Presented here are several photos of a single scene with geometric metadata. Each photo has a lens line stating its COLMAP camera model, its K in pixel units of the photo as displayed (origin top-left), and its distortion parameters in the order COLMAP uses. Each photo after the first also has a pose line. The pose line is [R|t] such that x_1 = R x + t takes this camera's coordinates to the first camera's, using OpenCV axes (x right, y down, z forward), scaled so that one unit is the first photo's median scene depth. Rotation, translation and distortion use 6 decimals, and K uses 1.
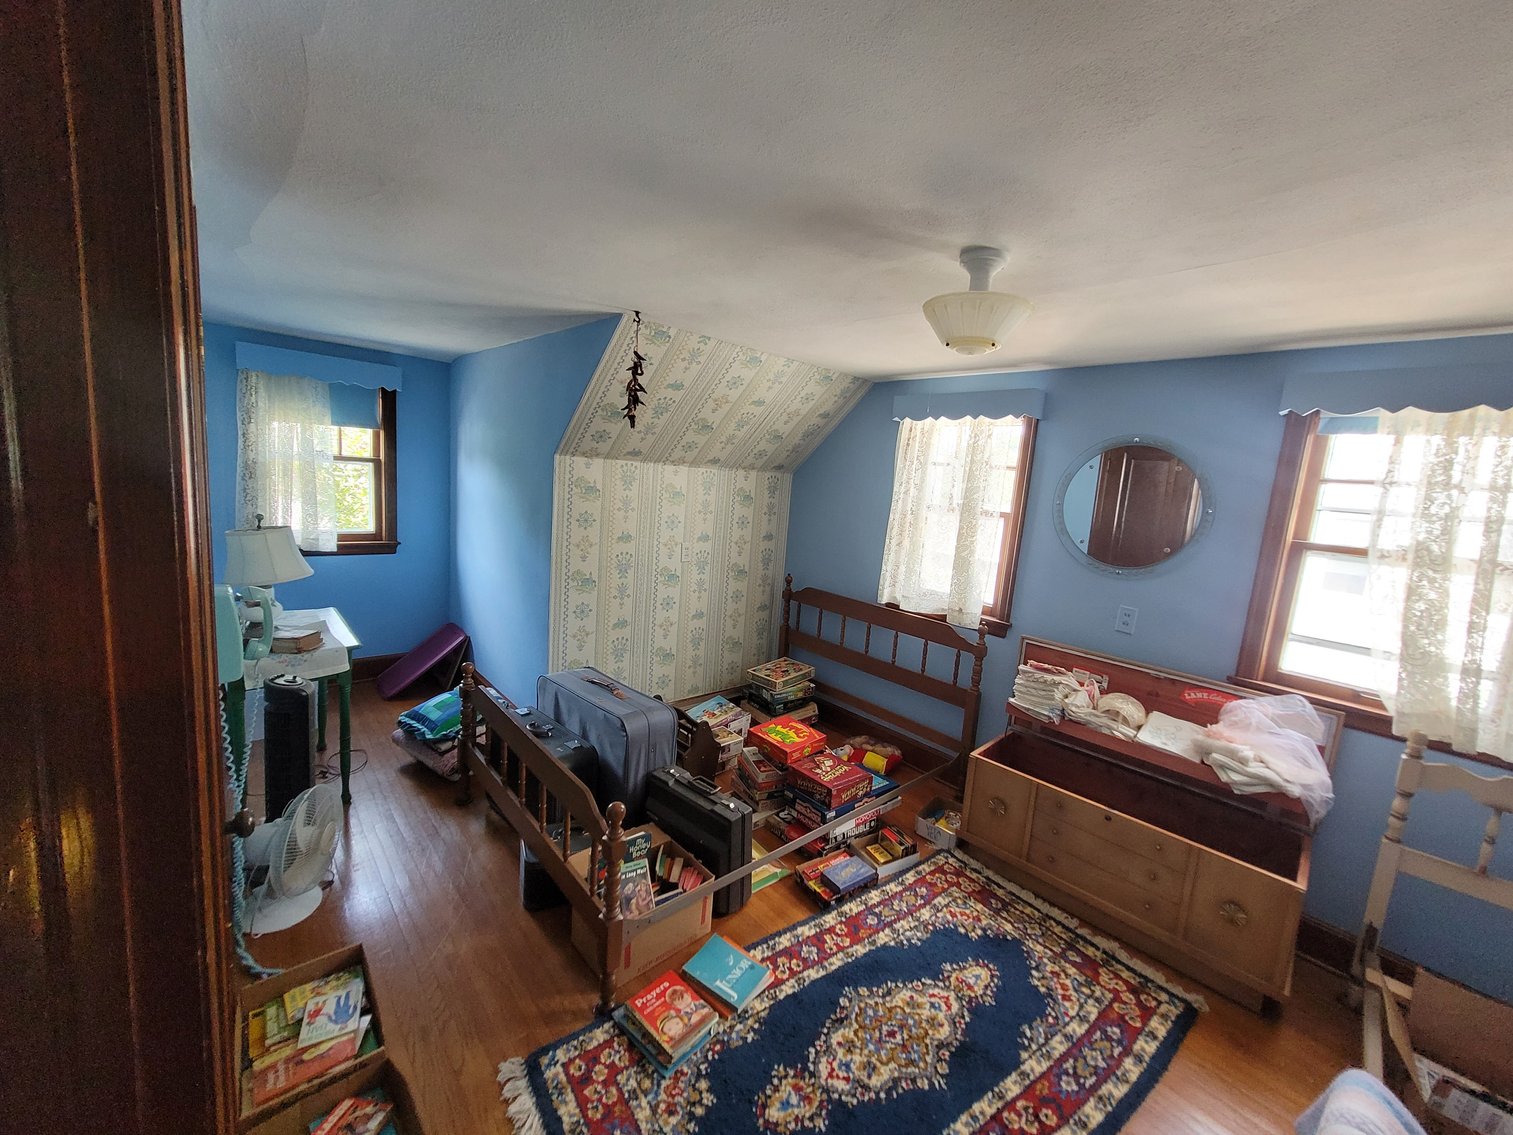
lens RADIAL K [[587.5, 0, 763.8], [0, 587.5, 563.7], [0, 0, 1]] dist [0.007890, -0.001437]
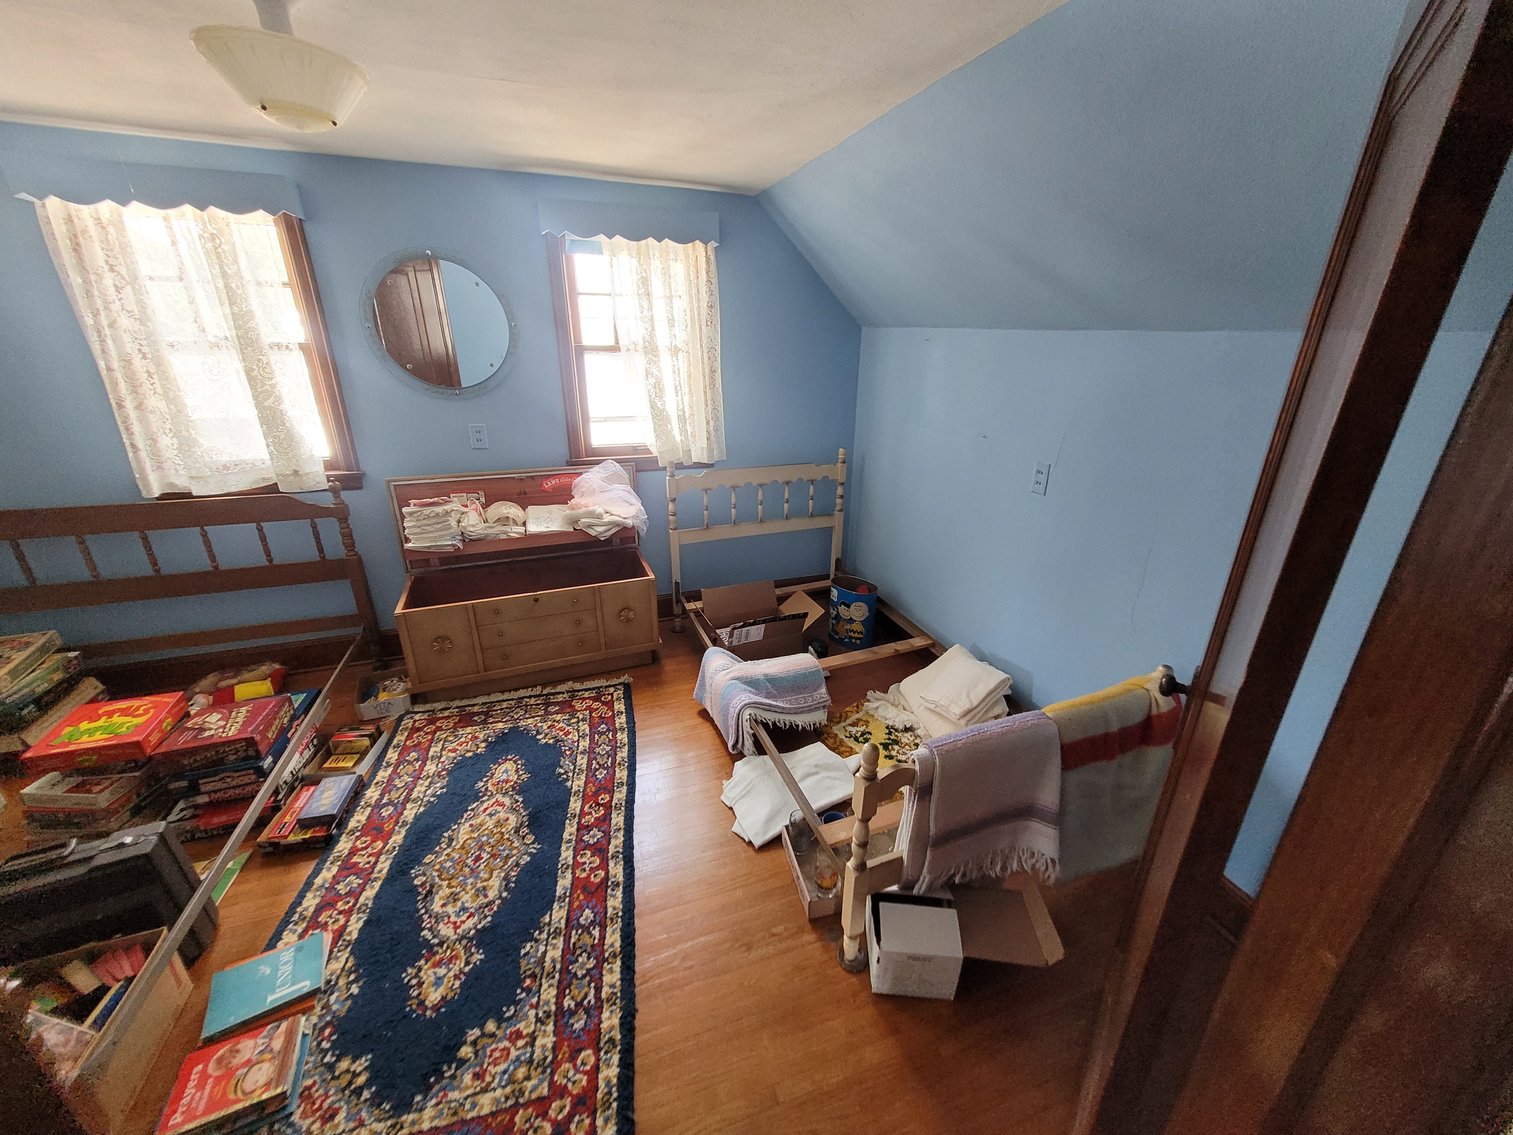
lens RADIAL K [[587.5, 0, 765.1], [0, 587.5, 567.9], [0, 0, 1]] dist [0.007890, -0.001437]
pose [[0.395724, -0.410172, 0.821682, -0.195266], [0.154968, 0.911712, 0.380480, -0.017773], [-0.905200, -0.023231, 0.424350, 0.057709]]
